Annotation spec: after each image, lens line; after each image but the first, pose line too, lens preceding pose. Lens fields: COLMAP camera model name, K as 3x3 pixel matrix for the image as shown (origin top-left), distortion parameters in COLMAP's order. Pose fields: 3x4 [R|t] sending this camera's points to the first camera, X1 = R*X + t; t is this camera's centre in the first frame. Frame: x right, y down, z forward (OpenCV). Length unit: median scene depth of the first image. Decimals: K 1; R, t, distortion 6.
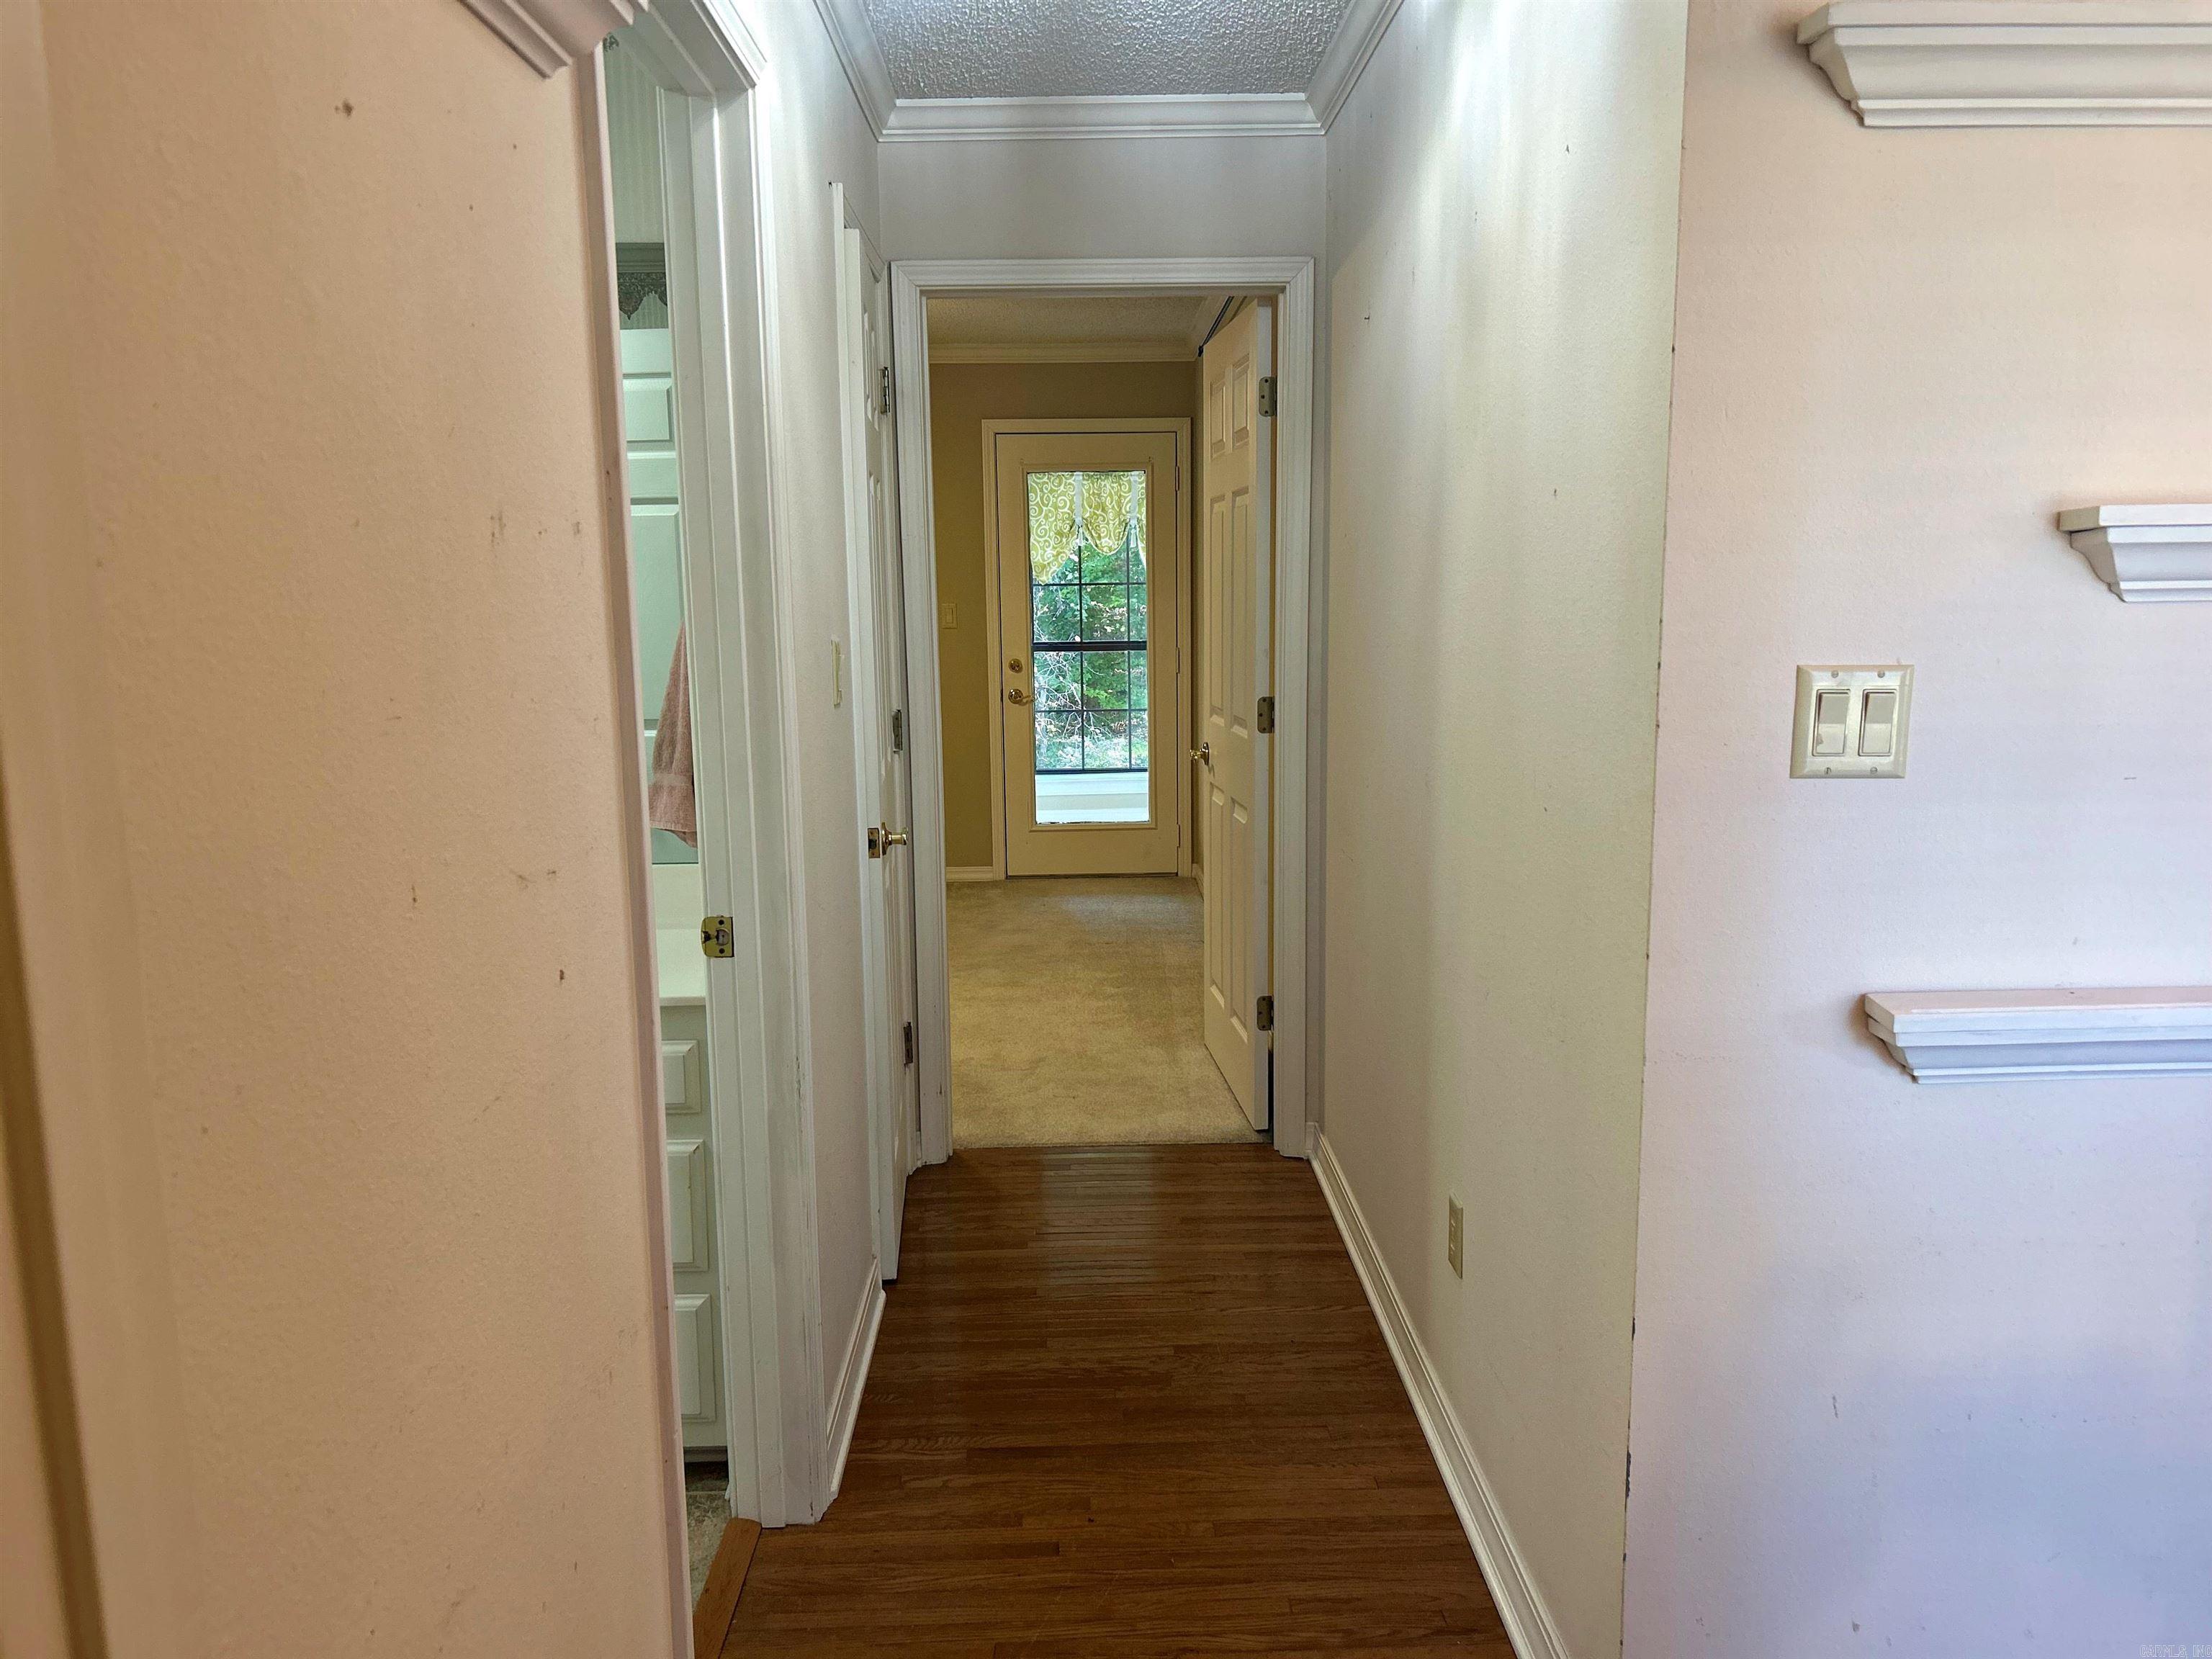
lens RADIAL K [[1652.0, 0, 1106.0], [0, 1652.0, 829.5], [0, 0, 1]] dist [0.045699, -0.043787]
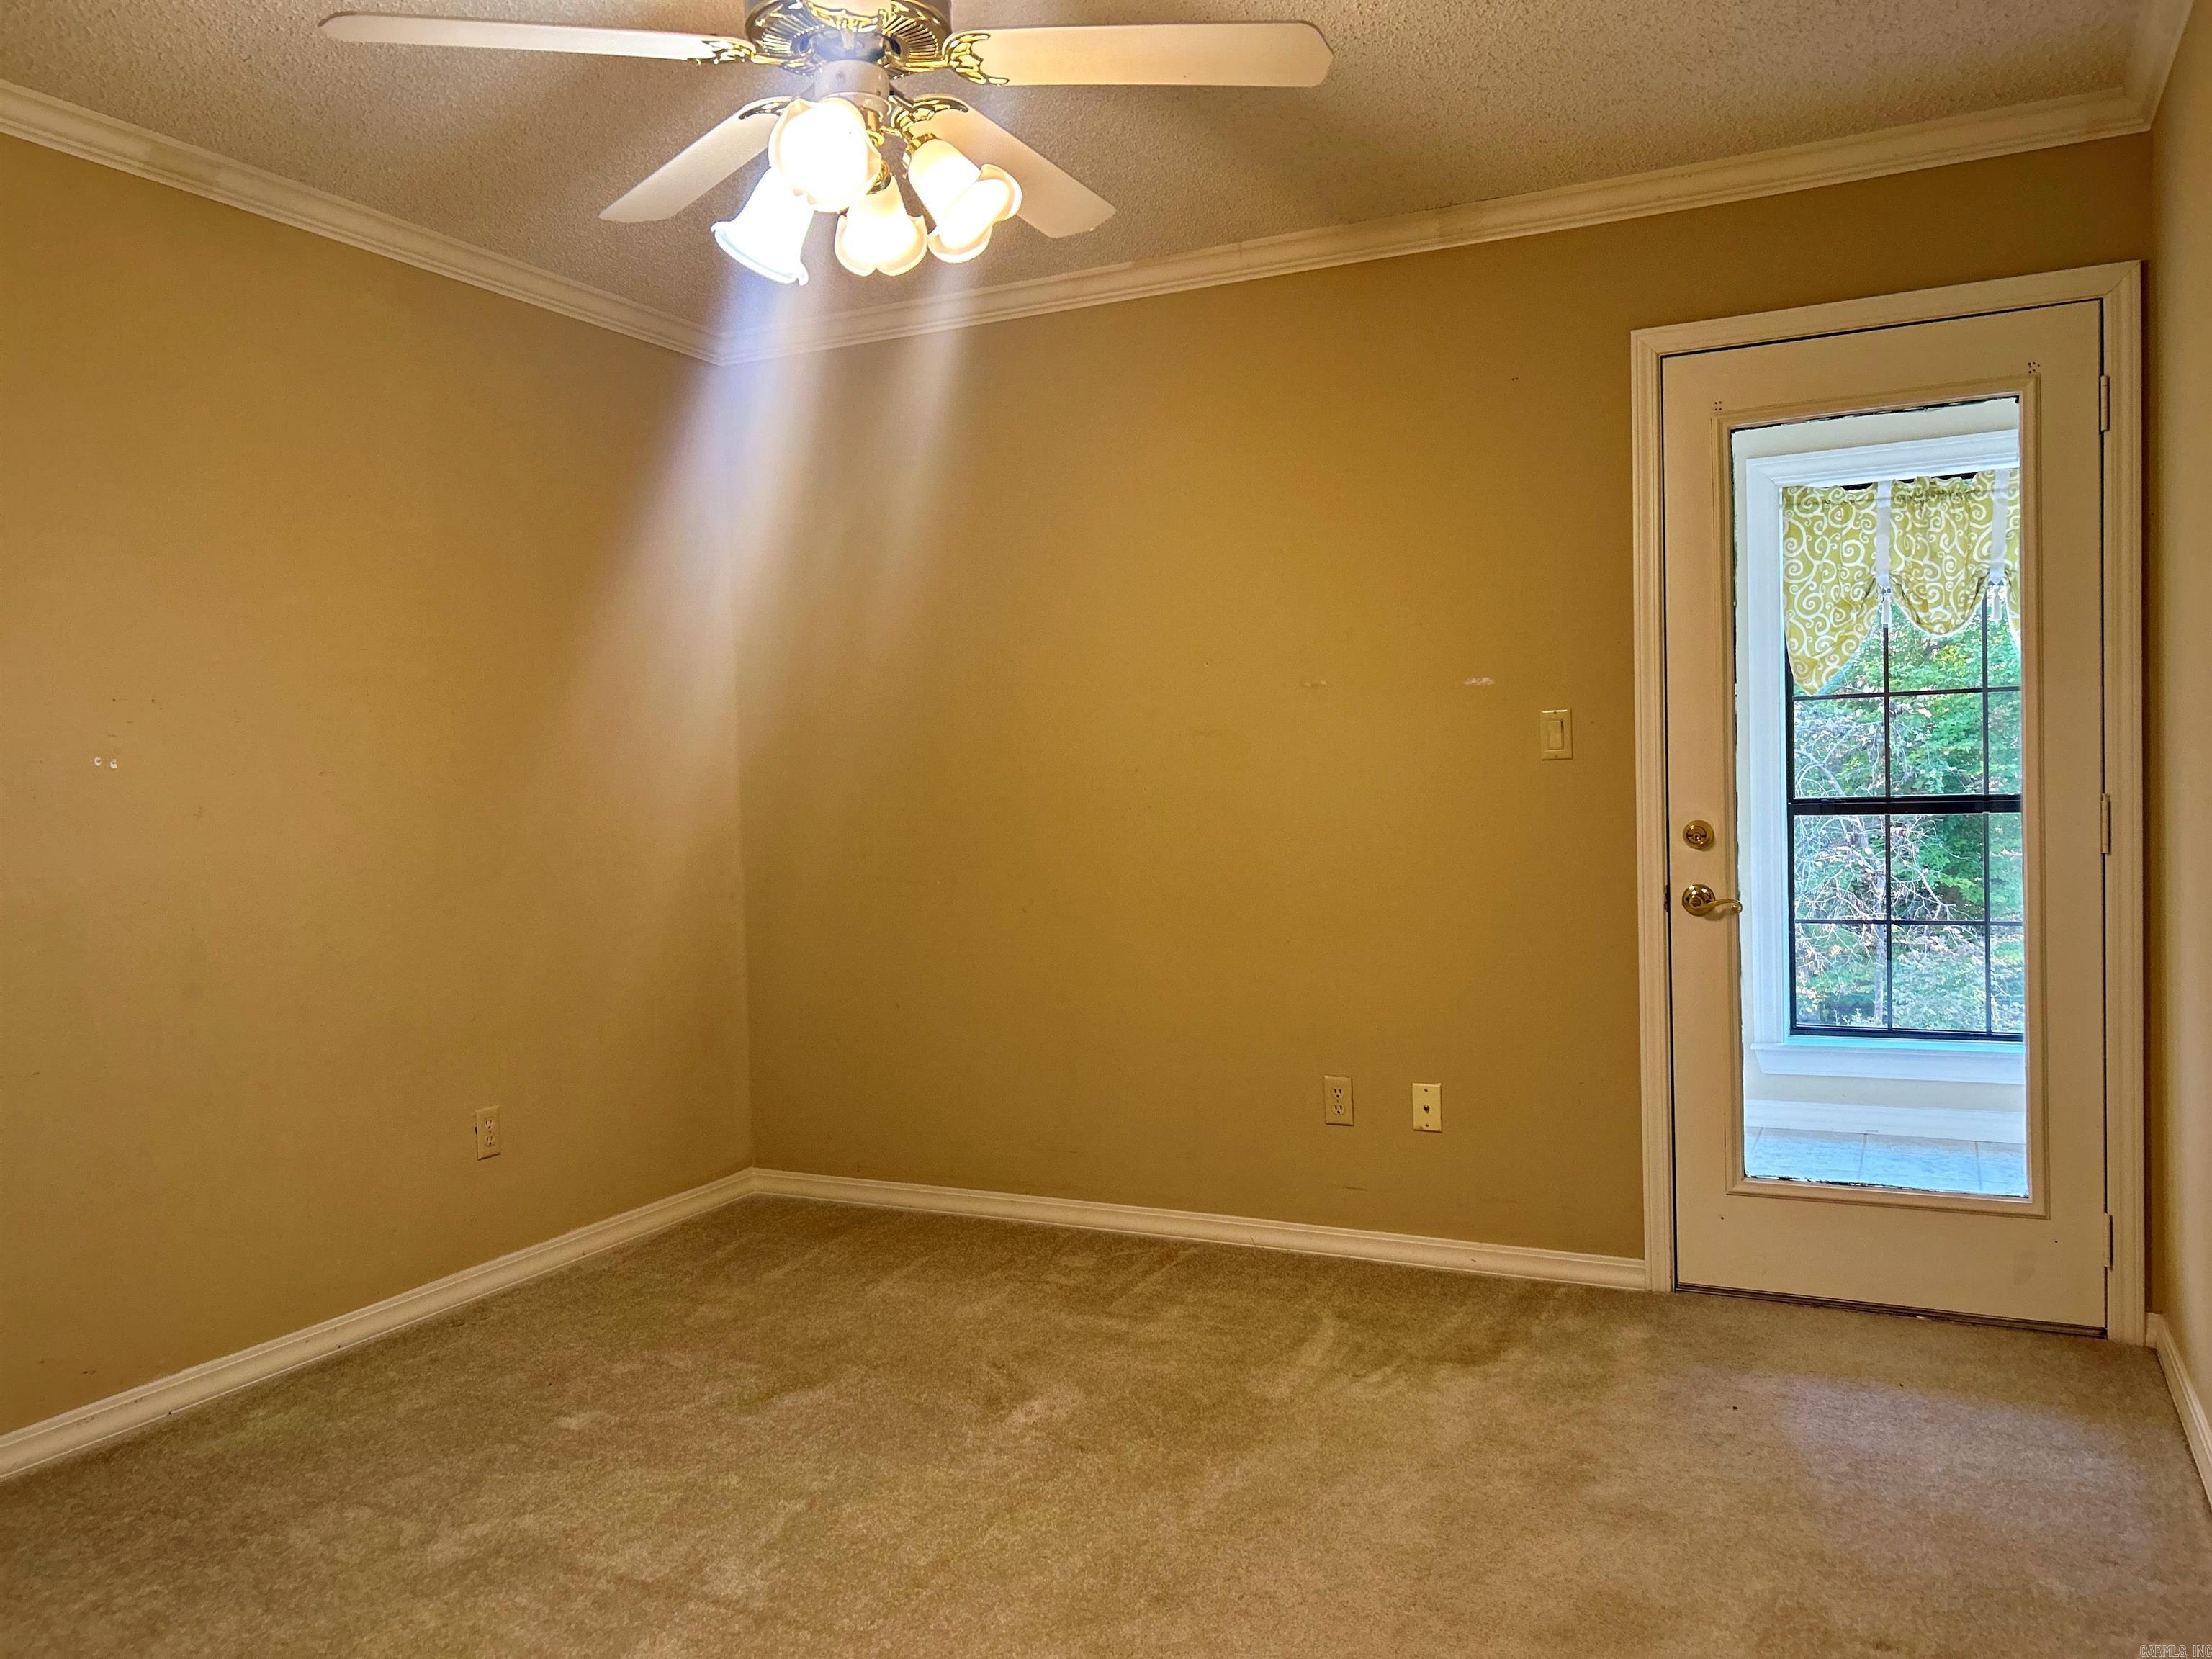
lens RADIAL K [[1652.0, 0, 1106.0], [0, 1652.0, 829.5], [0, 0, 1]] dist [0.045699, -0.043787]
pose [[0.886199, 0.003984, -0.463288, 0.011782], [-0.053943, 0.994049, -0.094635, -0.037518], [0.460154, 0.108857, 0.881140, 0.404506]]
